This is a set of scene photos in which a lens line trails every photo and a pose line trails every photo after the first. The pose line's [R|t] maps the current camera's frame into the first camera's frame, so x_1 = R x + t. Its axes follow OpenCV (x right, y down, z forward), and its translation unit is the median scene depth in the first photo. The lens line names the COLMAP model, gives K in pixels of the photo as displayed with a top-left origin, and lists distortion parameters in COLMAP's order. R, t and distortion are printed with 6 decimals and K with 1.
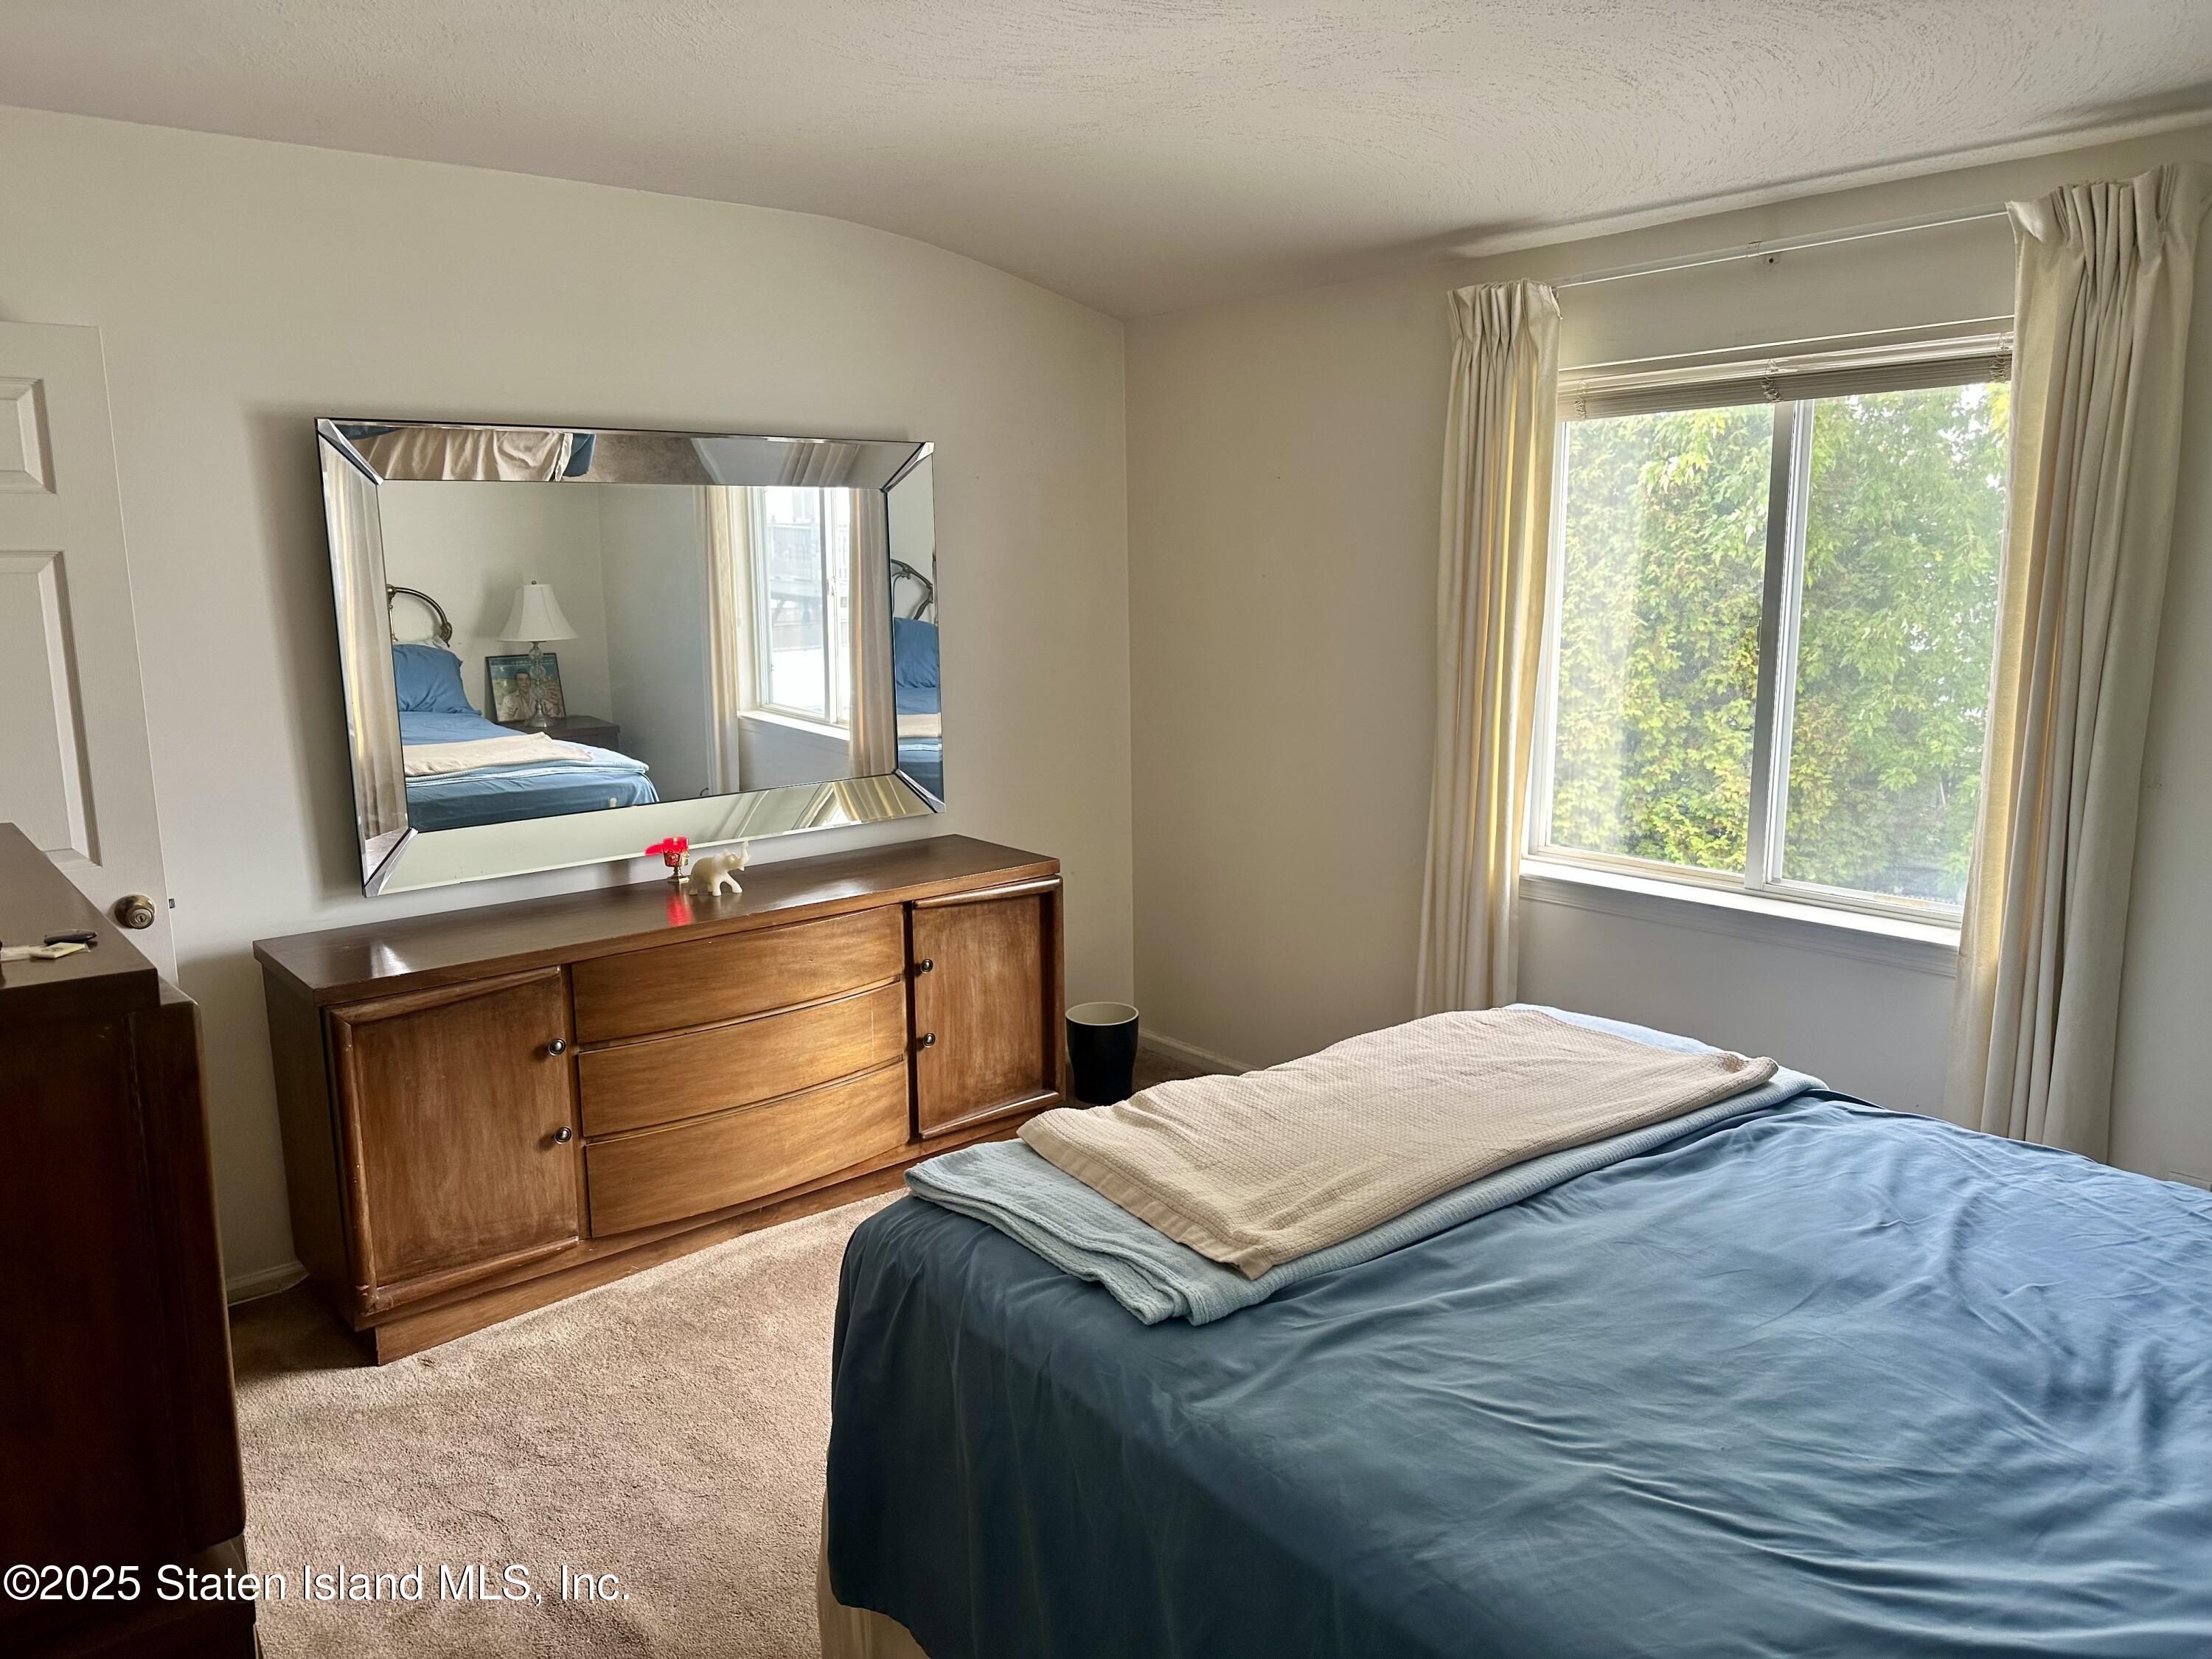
lens RADIAL K [[1551.8, 0, 1101.6], [0, 1551.8, 837.1], [0, 0, 1]] dist [0.066041, -0.079486]
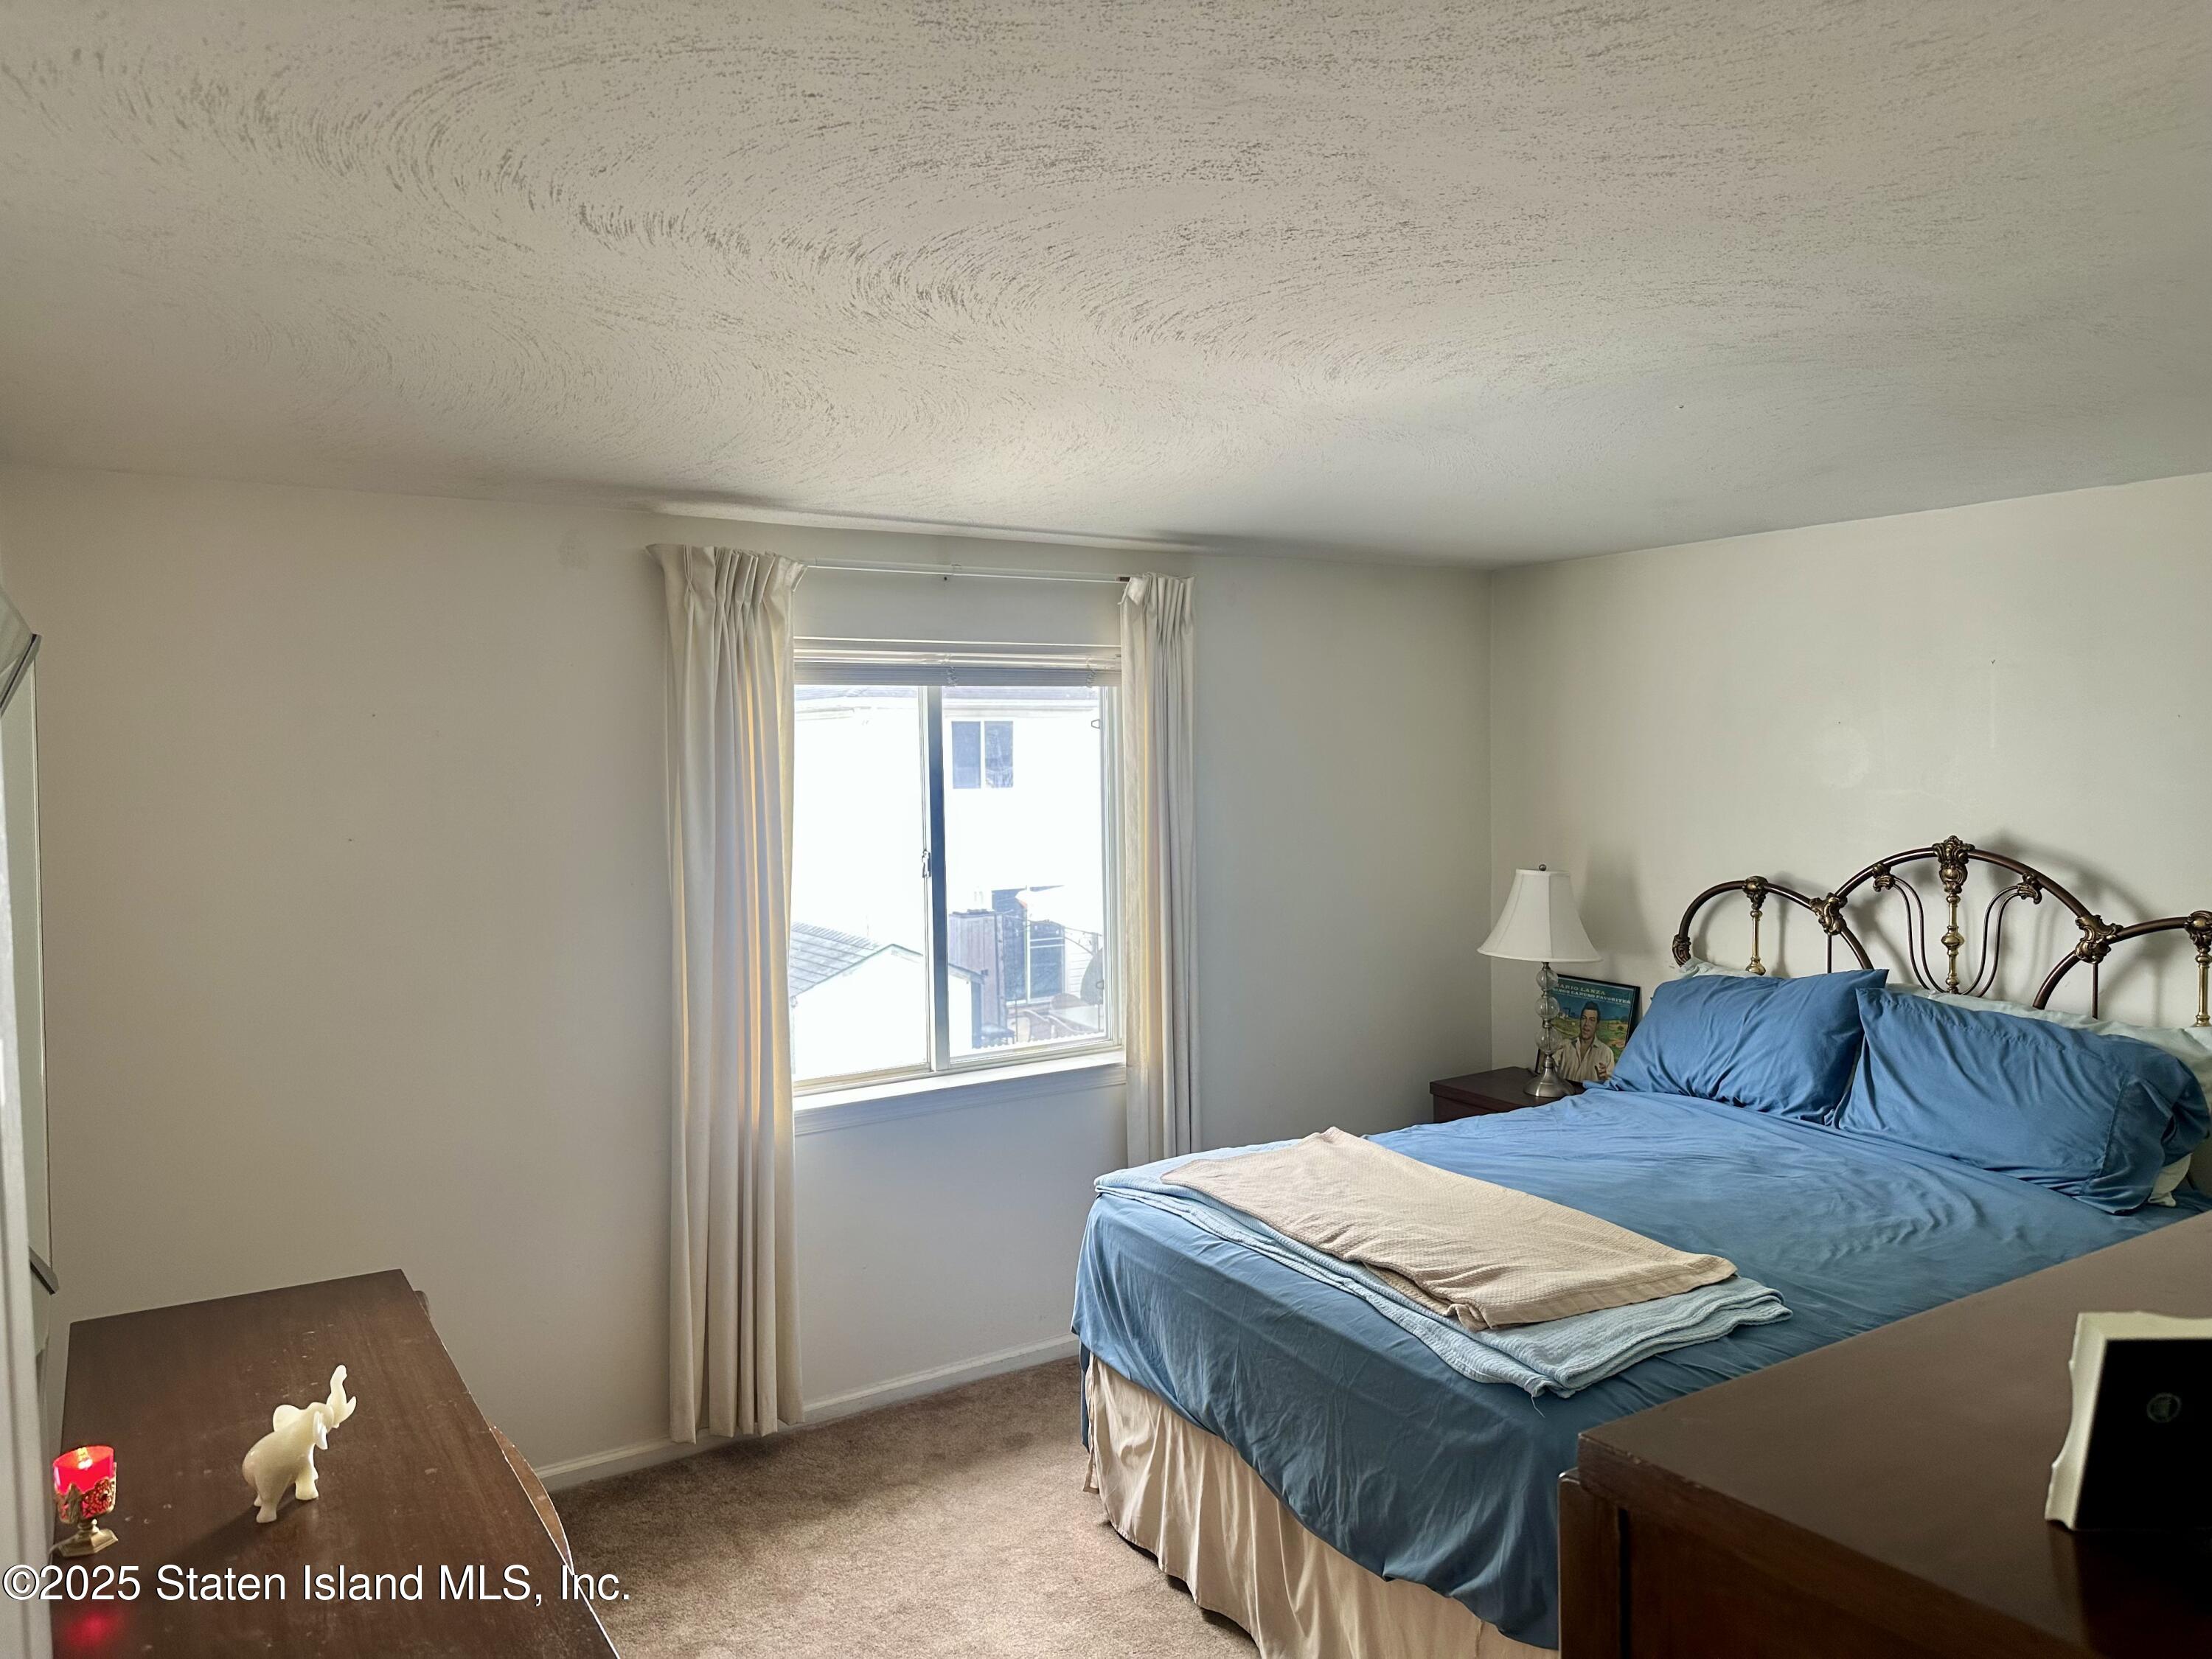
lens RADIAL K [[1551.8, 0, 1102.6], [0, 1551.8, 826.7], [0, 0, 1]] dist [0.066041, -0.079486]
pose [[0.119436, -0.039577, 0.992053, -1.318421], [0.182775, 0.983004, 0.017211, -0.259565], [-0.975873, 0.179267, 0.124640, 1.176971]]
